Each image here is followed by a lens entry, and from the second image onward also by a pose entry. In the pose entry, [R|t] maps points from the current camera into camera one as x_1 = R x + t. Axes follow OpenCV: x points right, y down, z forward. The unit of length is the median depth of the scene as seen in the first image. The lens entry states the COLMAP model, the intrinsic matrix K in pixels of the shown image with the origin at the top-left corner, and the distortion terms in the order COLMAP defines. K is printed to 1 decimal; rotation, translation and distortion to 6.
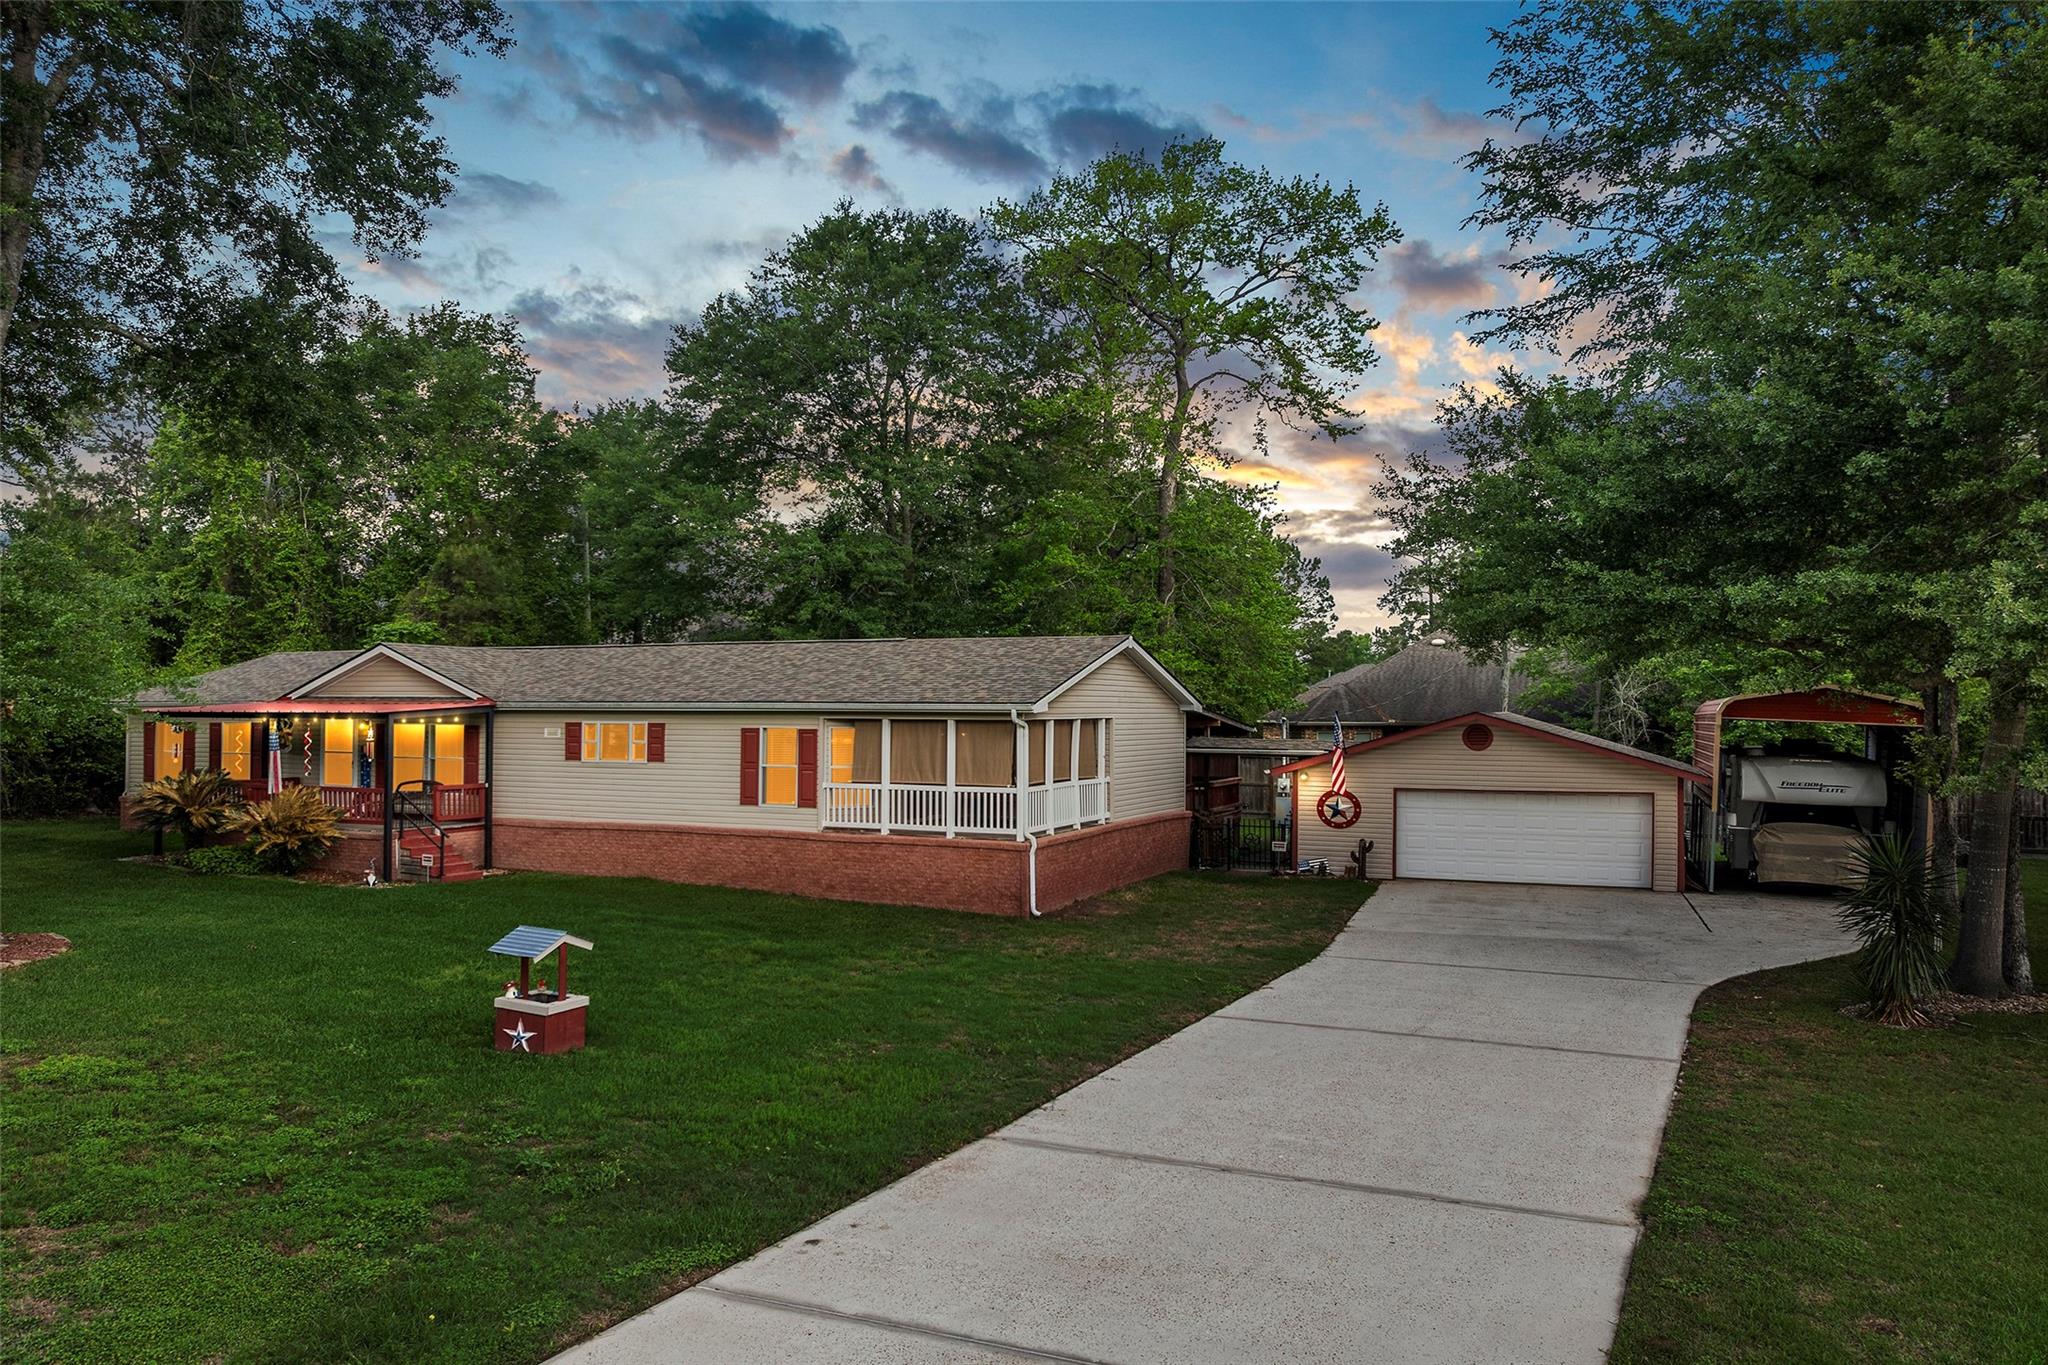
lens RADIAL K [[1442.0, 0, 1024.0], [0, 1442.0, 682.5], [0, 0, 1]] dist [-0.004070, -0.088123]
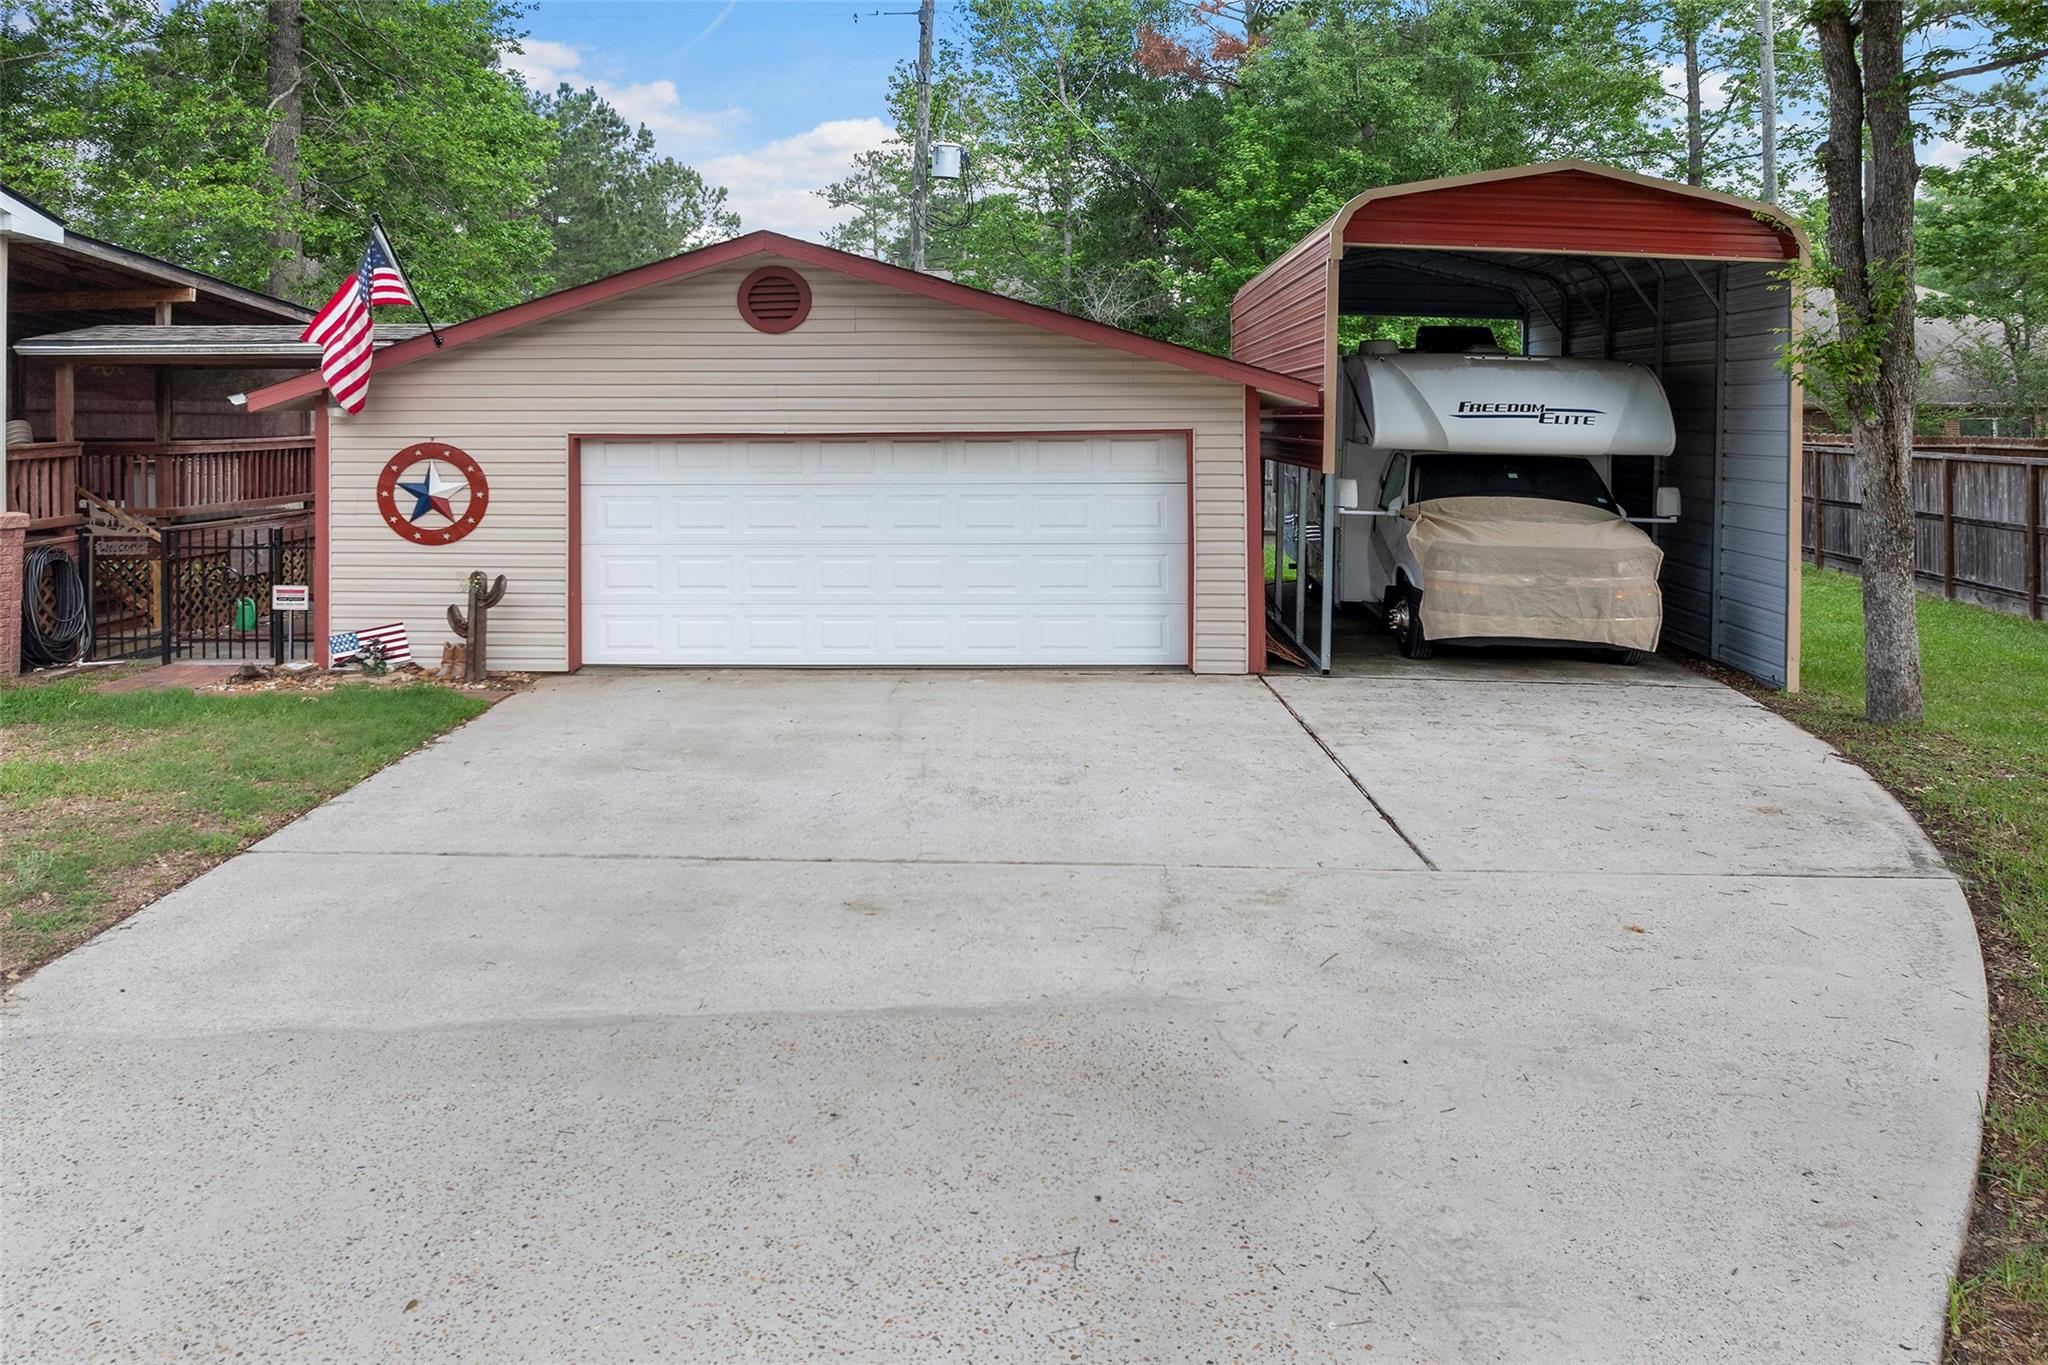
lens RADIAL K [[1442.0, 0, 1024.0], [0, 1442.0, 682.5], [0, 0, 1]] dist [-0.004070, -0.088123]
pose [[0.936205, -0.072167, 0.343964, 0.270329], [0.000274, 0.978841, 0.204623, 0.068684], [-0.351453, -0.191475, 0.916416, 0.684530]]
